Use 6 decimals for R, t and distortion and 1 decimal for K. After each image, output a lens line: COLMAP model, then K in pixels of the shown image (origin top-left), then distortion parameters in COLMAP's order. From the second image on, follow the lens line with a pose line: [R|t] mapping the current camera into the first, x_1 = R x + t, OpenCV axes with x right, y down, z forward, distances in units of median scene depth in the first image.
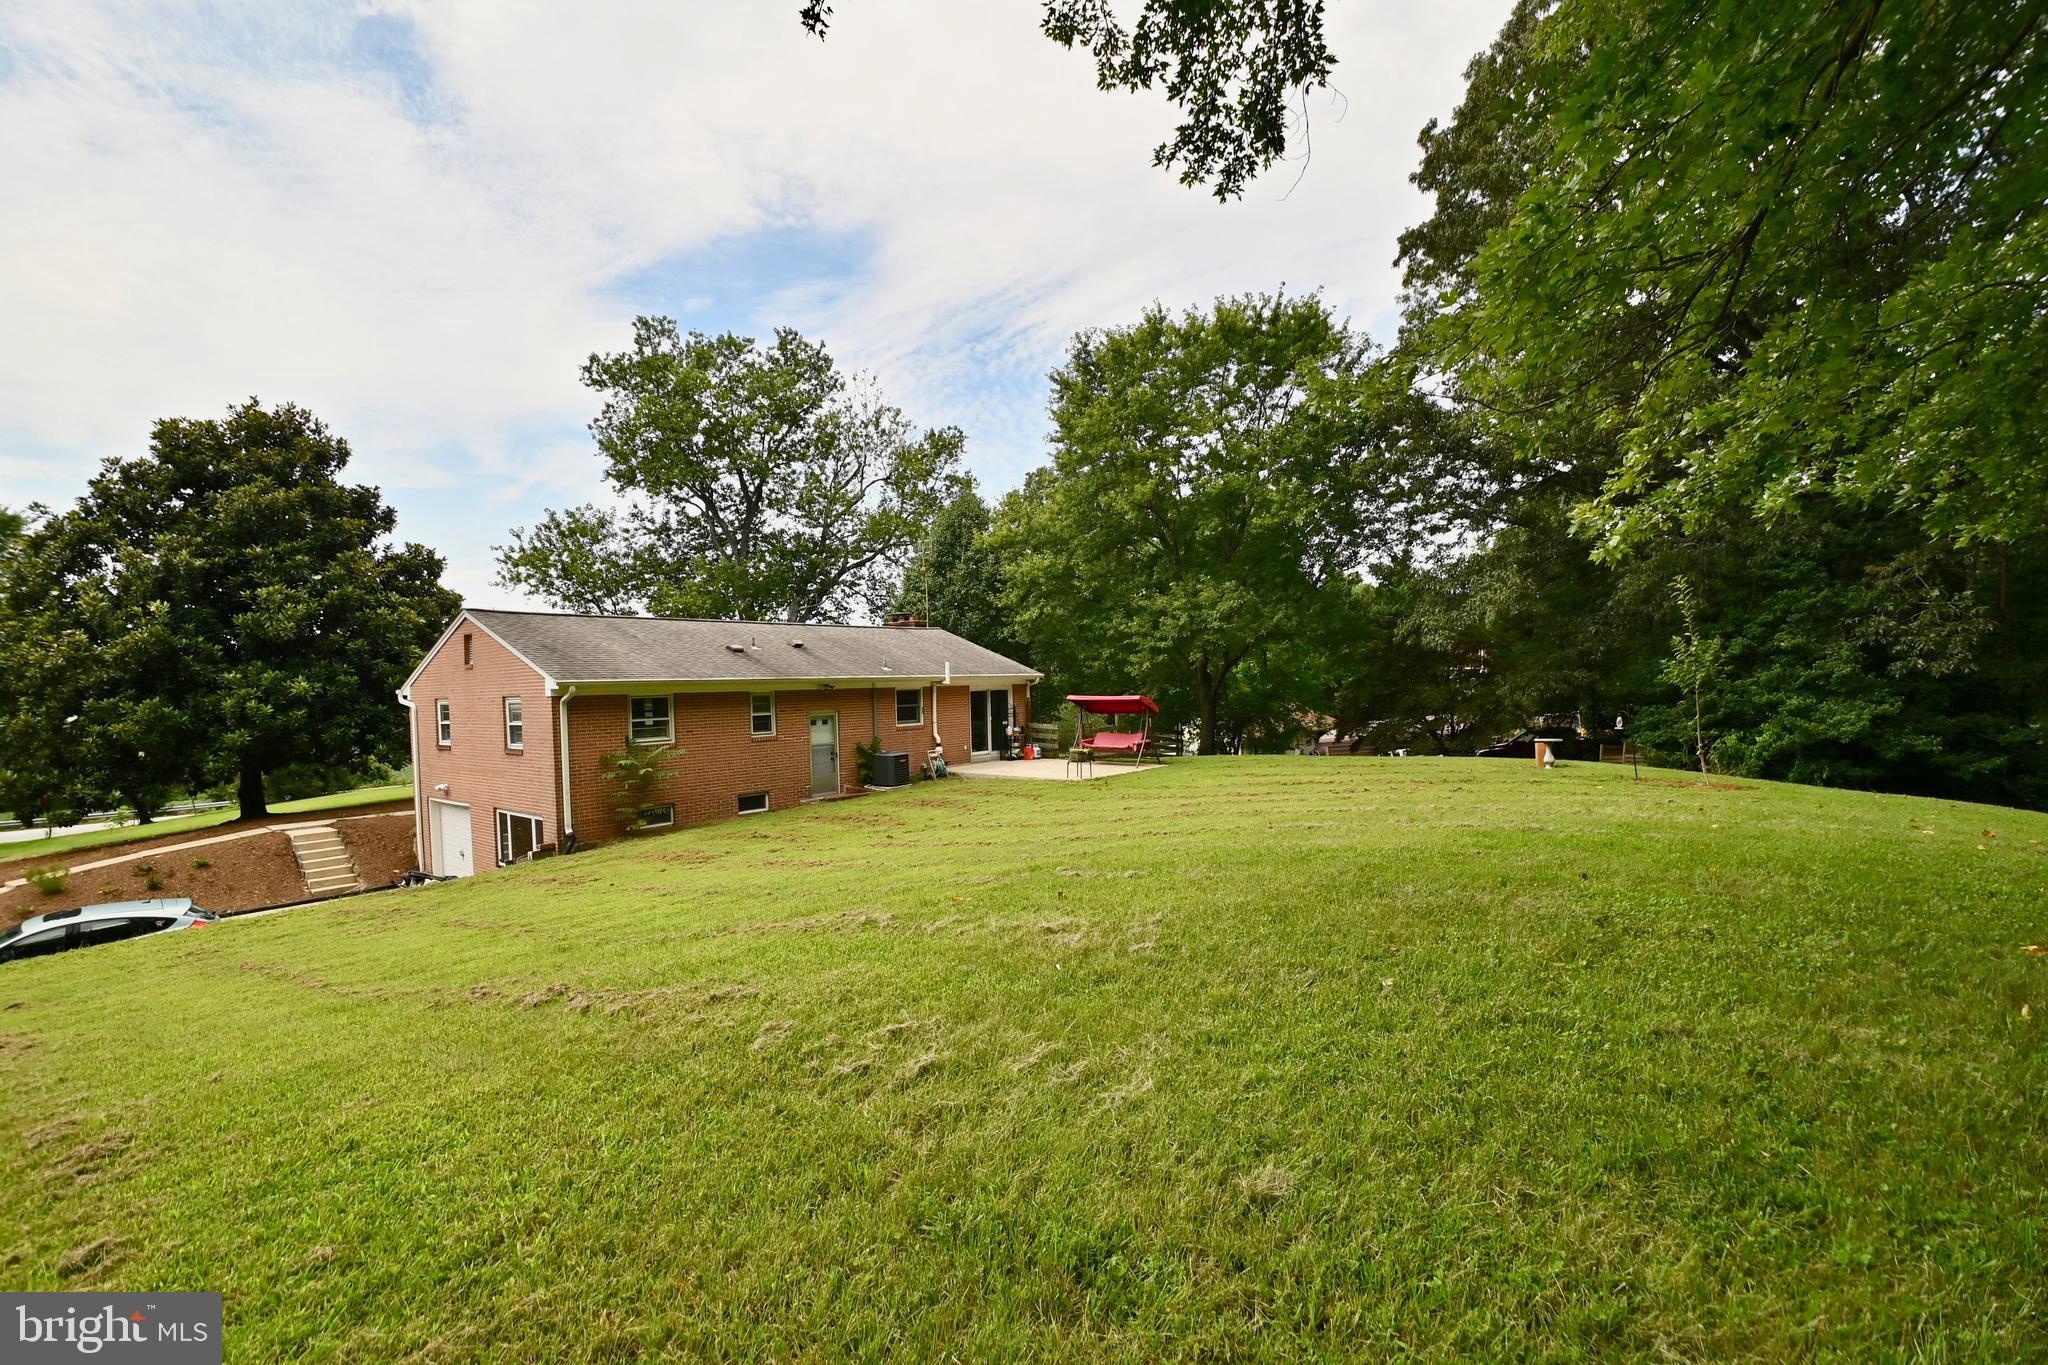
lens RADIAL K [[895.2, 0, 1042.3], [0, 895.2, 714.8], [0, 0, 1]] dist [0.011926, -0.021038]
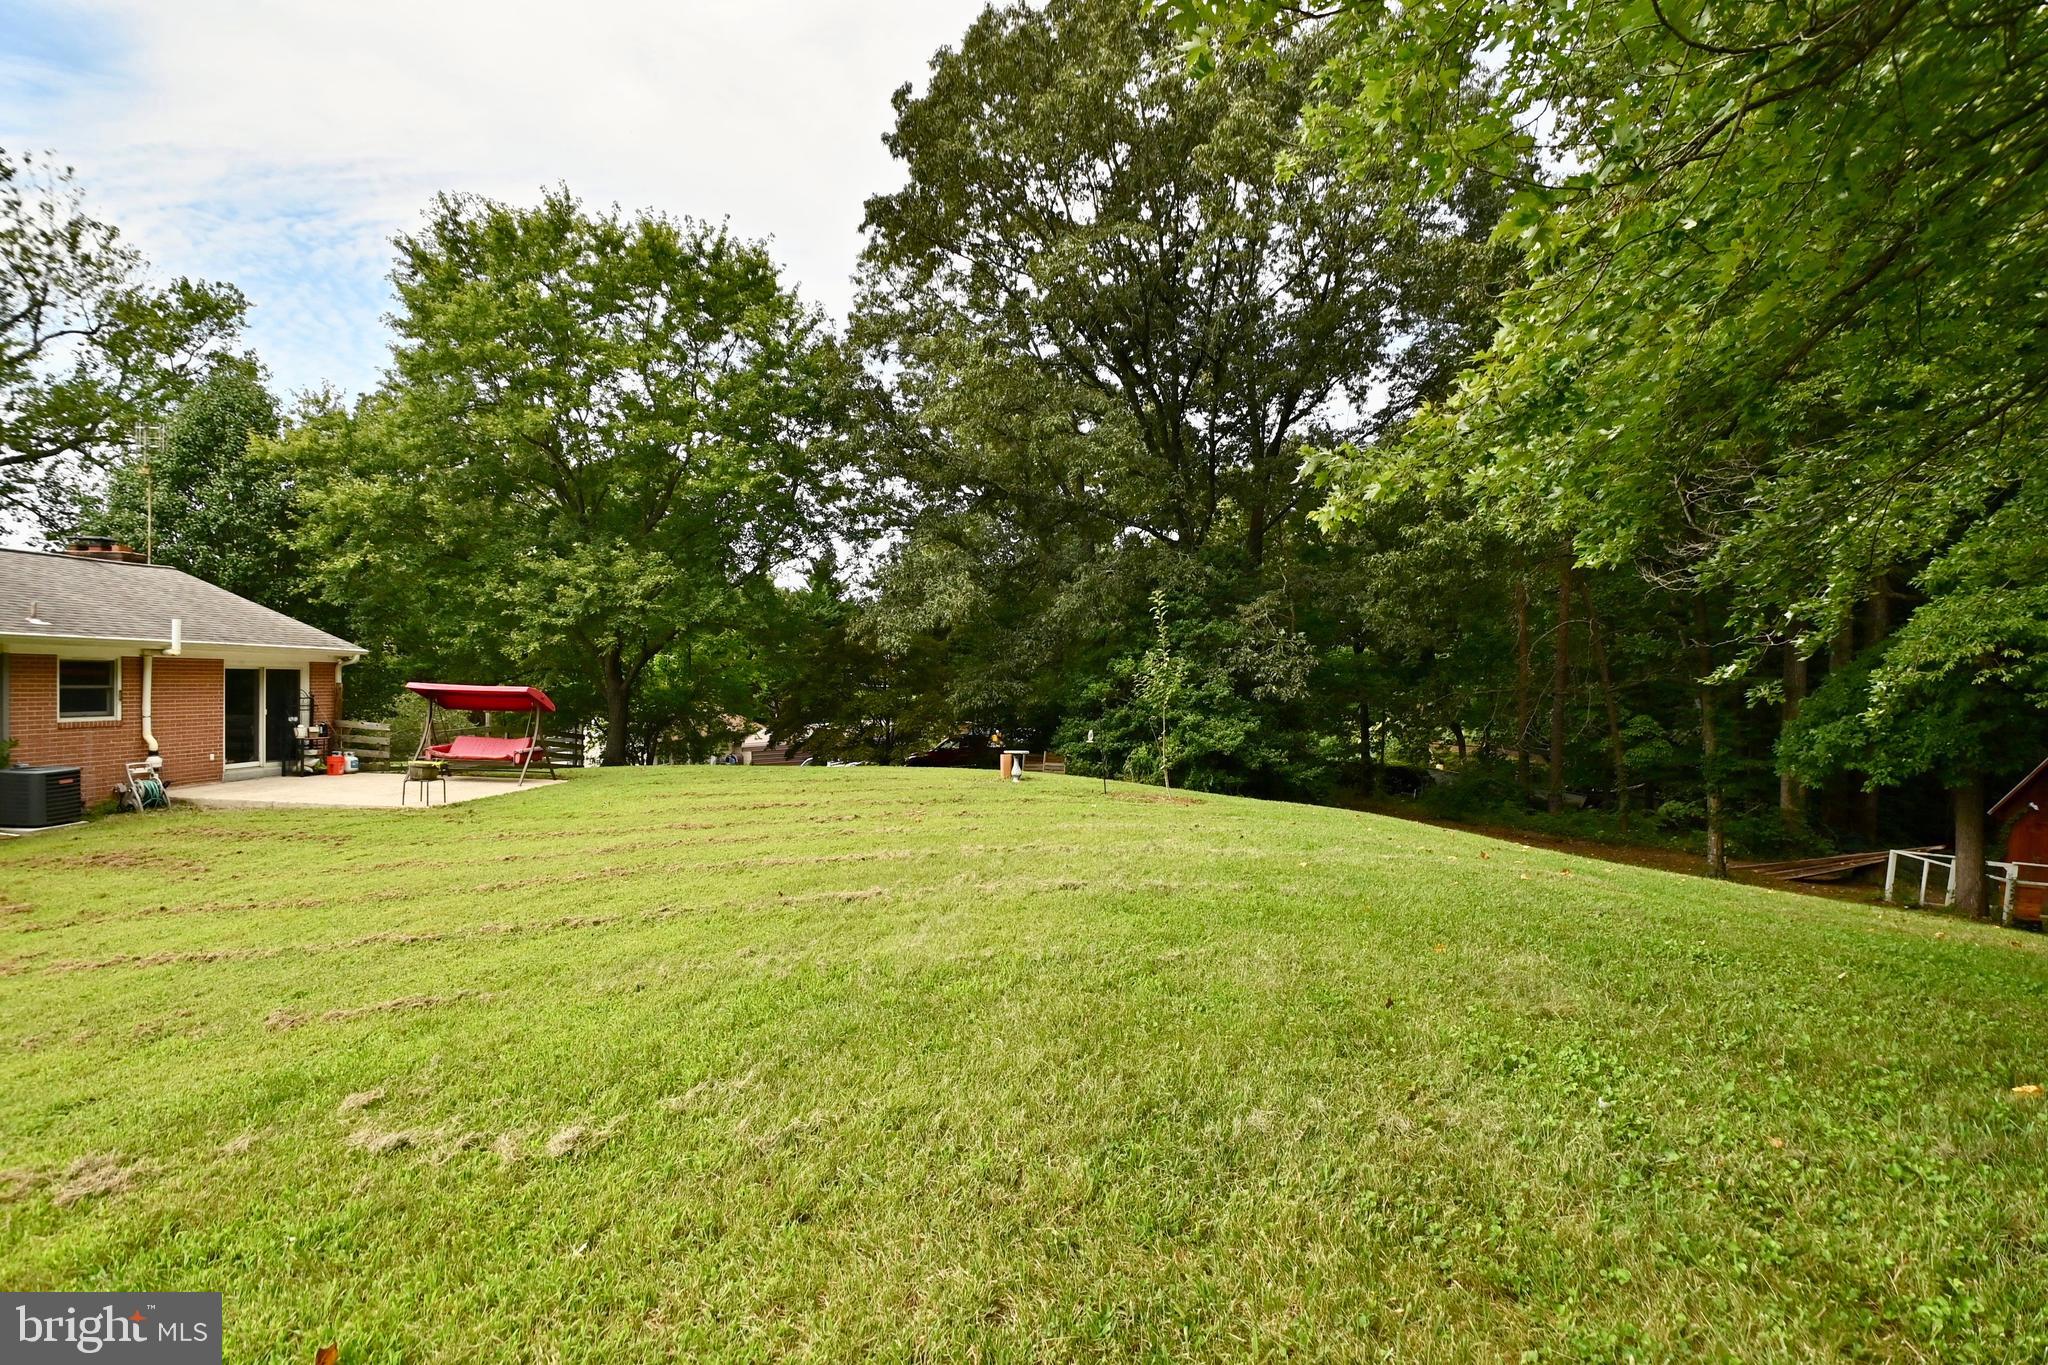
lens RADIAL K [[895.2, 0, 1042.3], [0, 895.2, 714.8], [0, 0, 1]] dist [0.011926, -0.021038]
pose [[0.799767, 0.026247, 0.599737, 0.005252], [-0.025761, 0.999624, -0.009394, -0.002233], [-0.599758, -0.007937, 0.800142, 0.129619]]
